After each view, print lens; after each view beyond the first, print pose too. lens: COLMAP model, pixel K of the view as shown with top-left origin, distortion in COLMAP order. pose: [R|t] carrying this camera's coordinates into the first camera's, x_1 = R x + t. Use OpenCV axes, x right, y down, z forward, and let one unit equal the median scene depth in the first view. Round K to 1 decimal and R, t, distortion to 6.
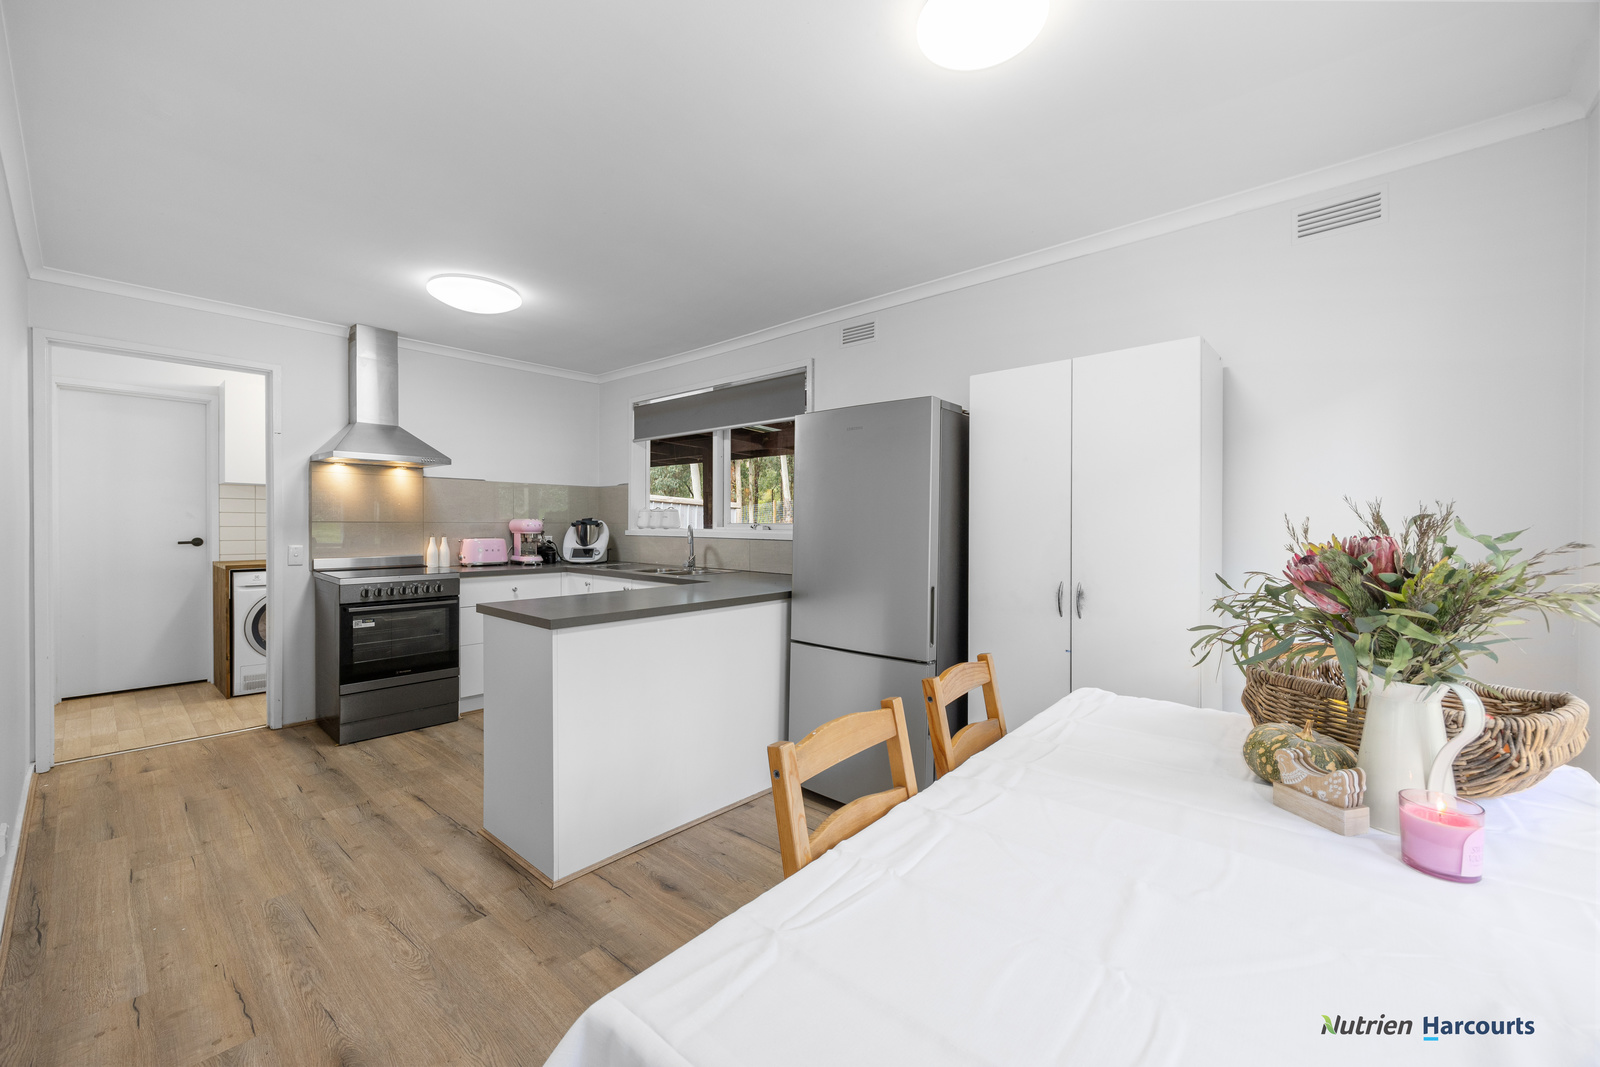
lens RADIAL K [[610.9, 0, 800.8], [0, 610.9, 534.1], [0, 0, 1]] dist [-0.005659, -0.000337]
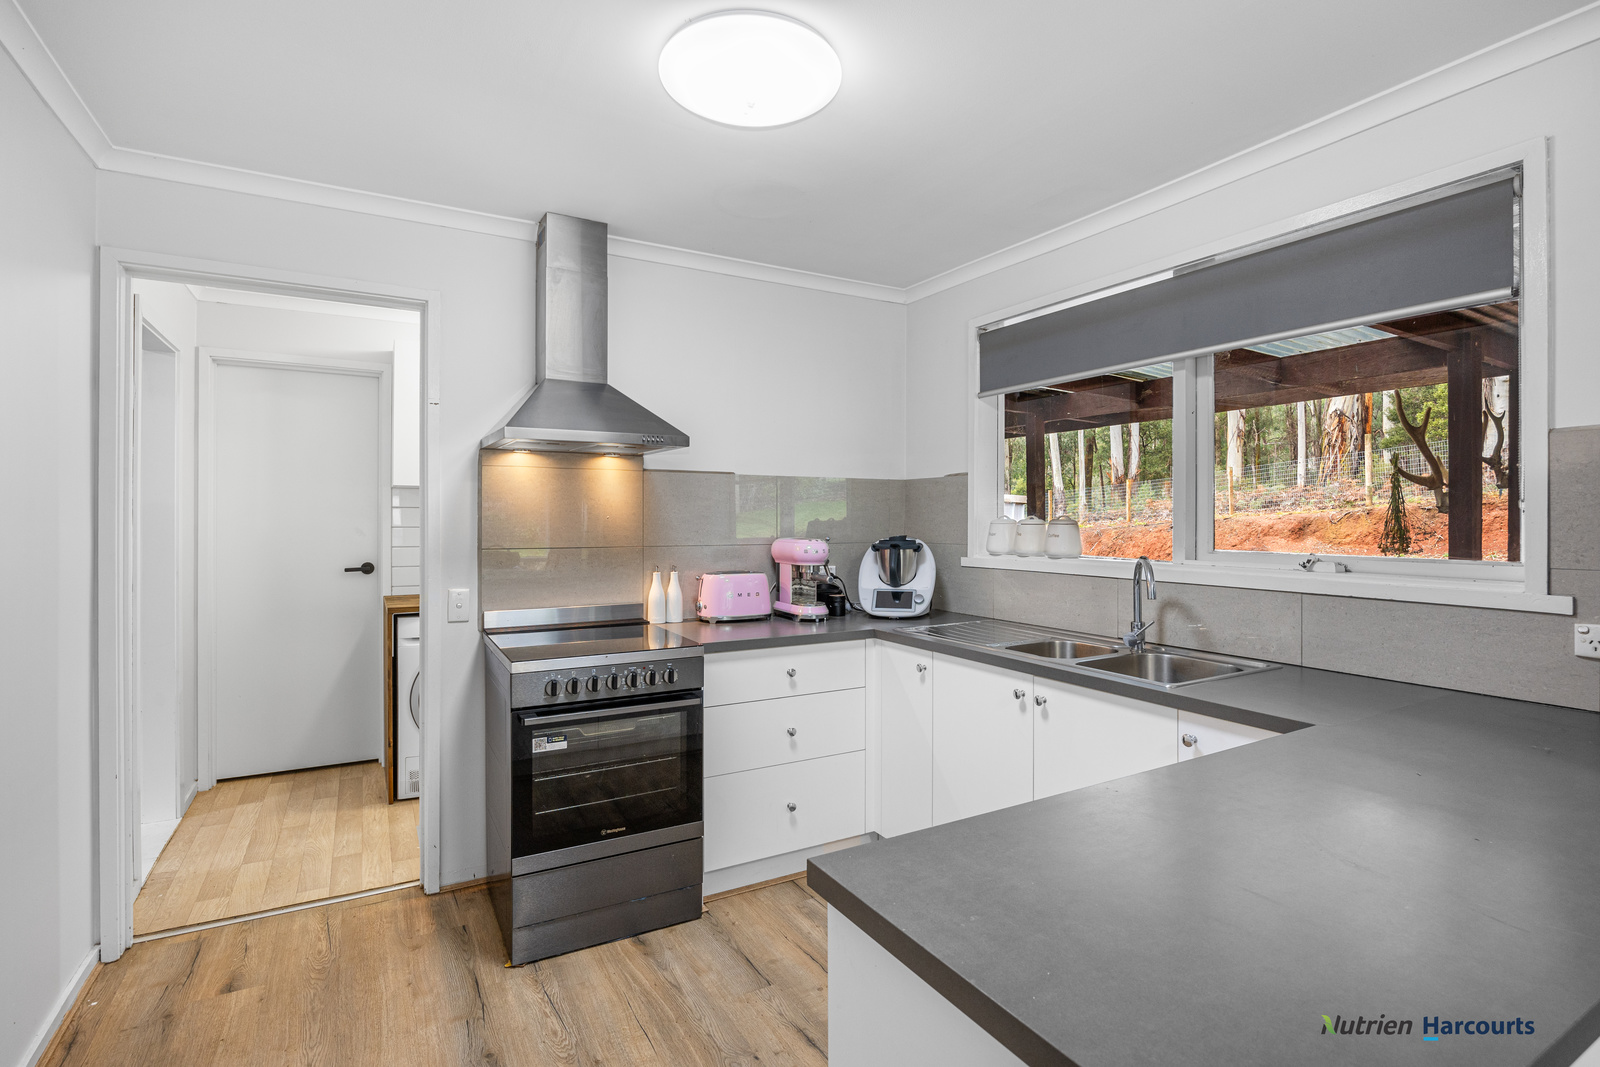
lens RADIAL K [[756.2, 0, 807.8], [0, 756.2, 523.7], [0, 0, 1]] dist [-0.026661, 0.002702]
pose [[0.946423, -0.002384, -0.322920, -0.242990], [-0.001386, 0.999934, -0.011445, -0.035036], [0.322926, 0.011279, 0.946357, 0.375136]]
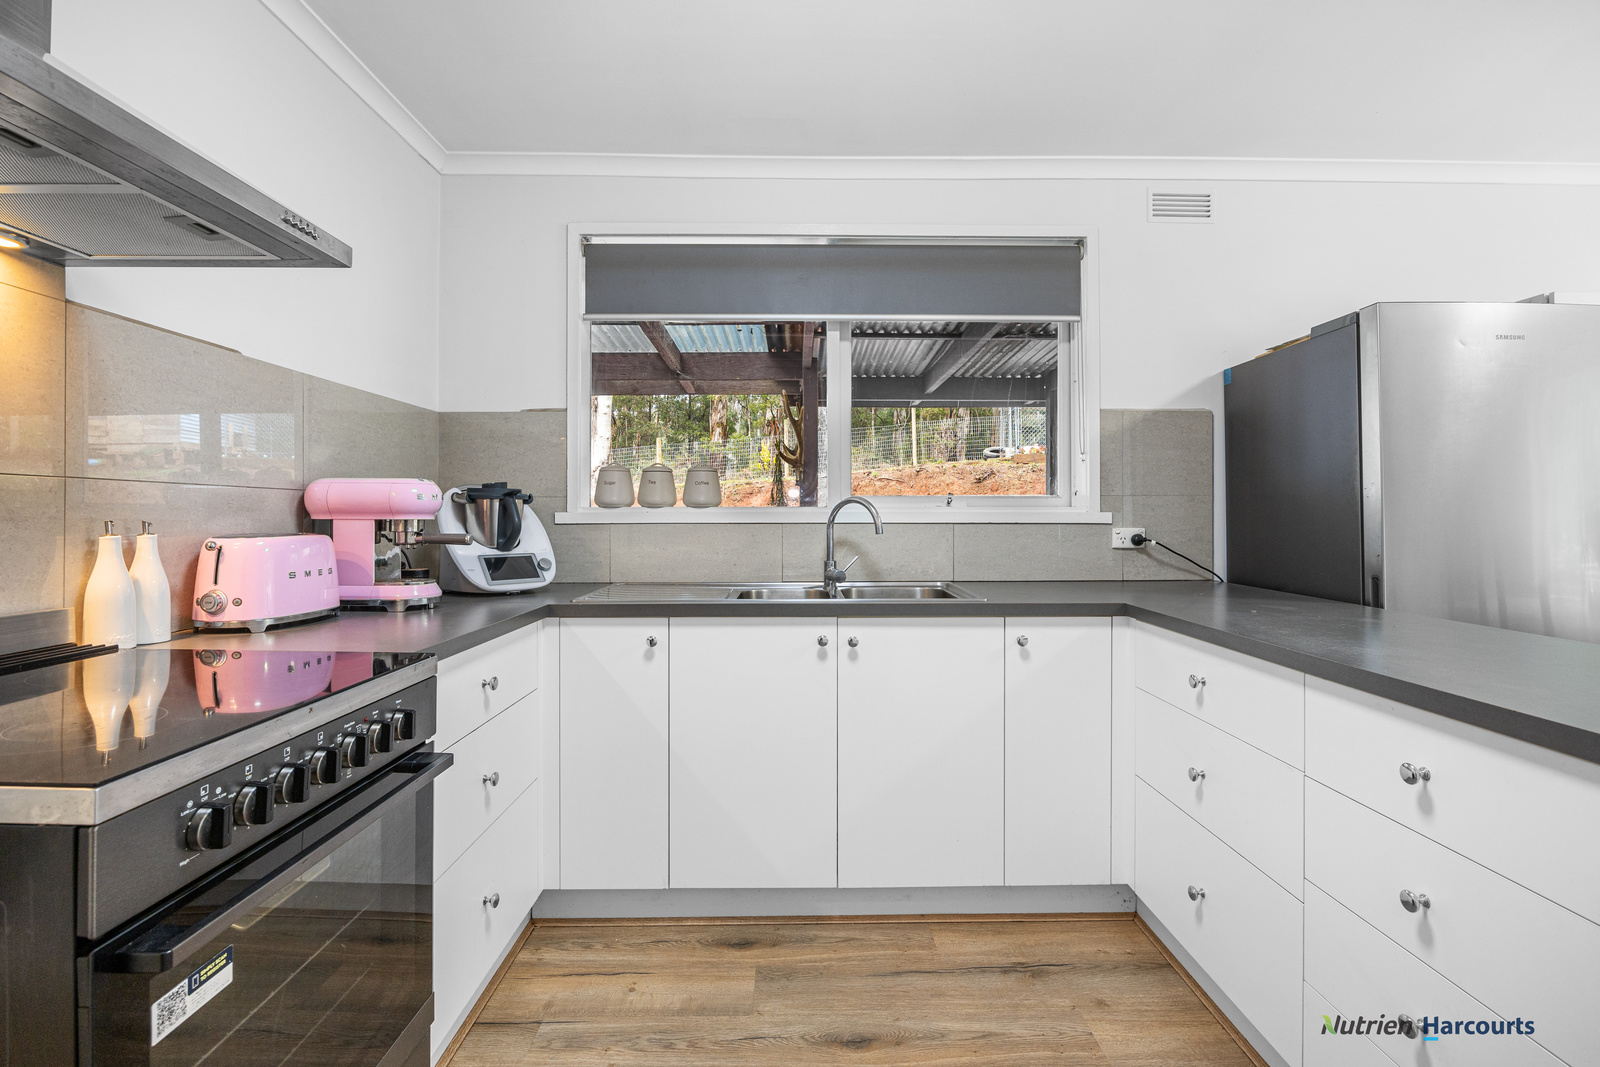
lens RADIAL K [[714.9, 0, 804.6], [0, 714.9, 507.1], [0, 0, 1]] dist [-0.012686, -0.003135]
pose [[0.743631, 0.002108, 0.668586, -0.615132], [0.018004, 0.999569, -0.023175, 0.005979], [-0.668347, 0.029271, 0.743273, 0.605755]]
